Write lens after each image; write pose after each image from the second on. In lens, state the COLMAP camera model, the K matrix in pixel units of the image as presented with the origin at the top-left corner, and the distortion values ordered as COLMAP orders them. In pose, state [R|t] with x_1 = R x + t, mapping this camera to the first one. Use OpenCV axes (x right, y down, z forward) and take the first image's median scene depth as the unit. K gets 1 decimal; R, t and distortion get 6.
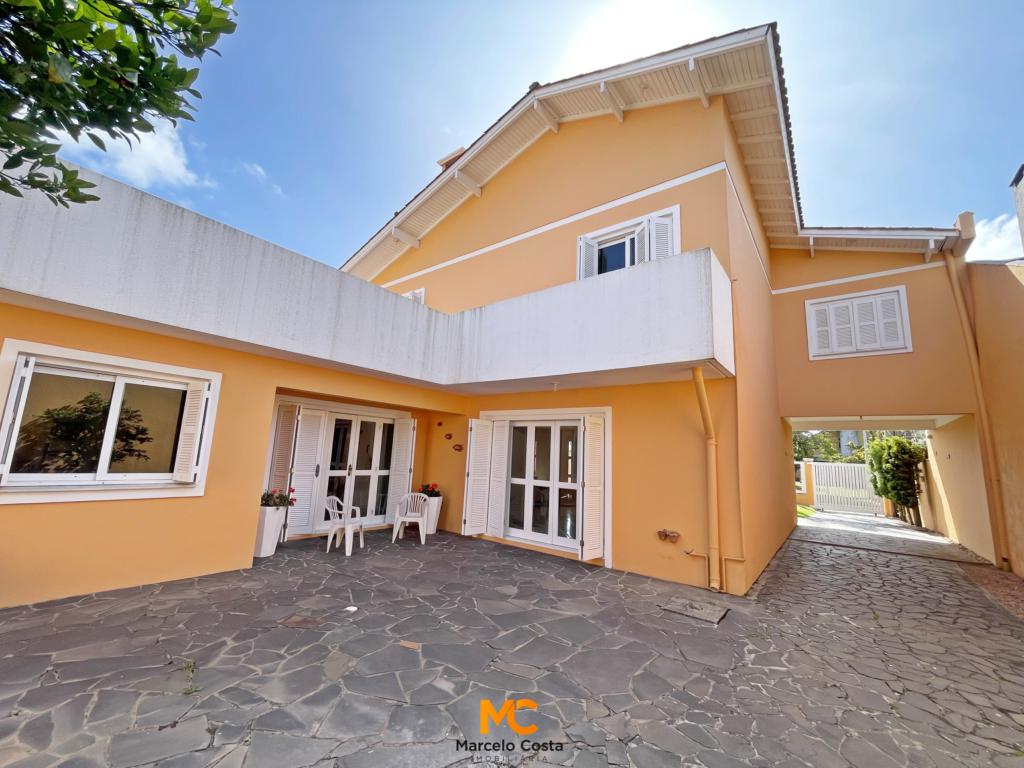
lens RADIAL K [[417.2, 0, 512.0], [0, 417.2, 384.0], [0, 0, 1]] dist [-0.001463, -0.000187]
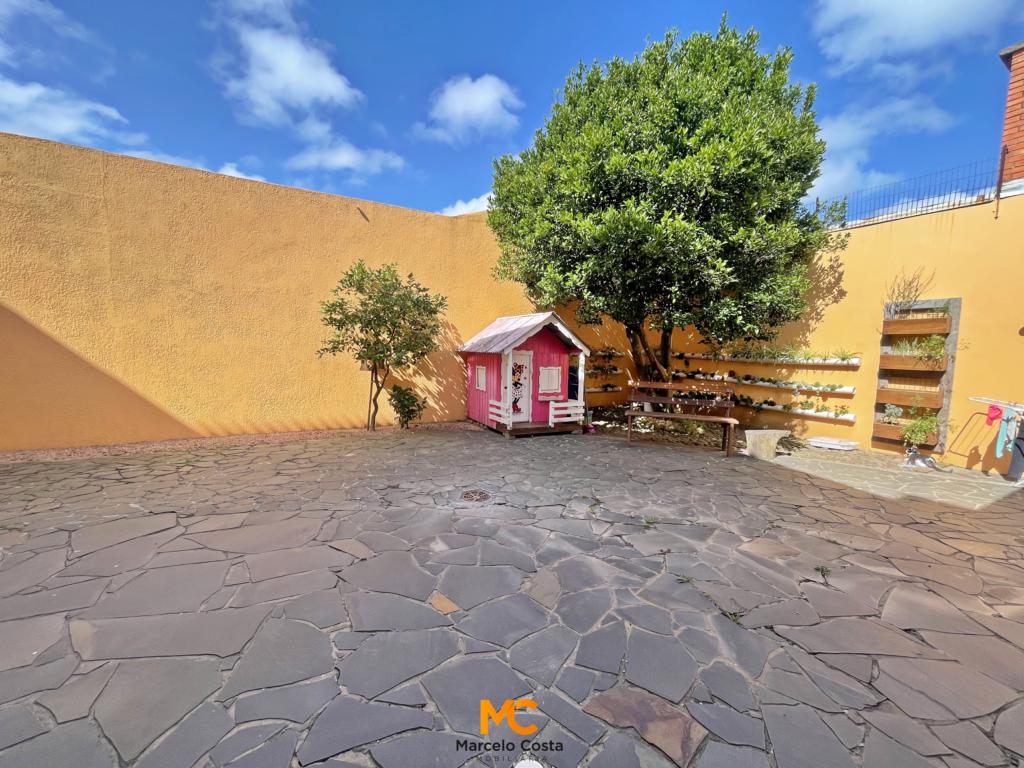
lens RADIAL K [[417.2, 0, 512.0], [0, 417.2, 384.0], [0, 0, 1]] dist [-0.001463, -0.000187]
pose [[-0.921326, -0.104325, 0.374532, -0.721056], [-0.133687, 0.989594, -0.053213, 0.404428], [-0.365083, -0.099097, -0.925686, 2.085608]]
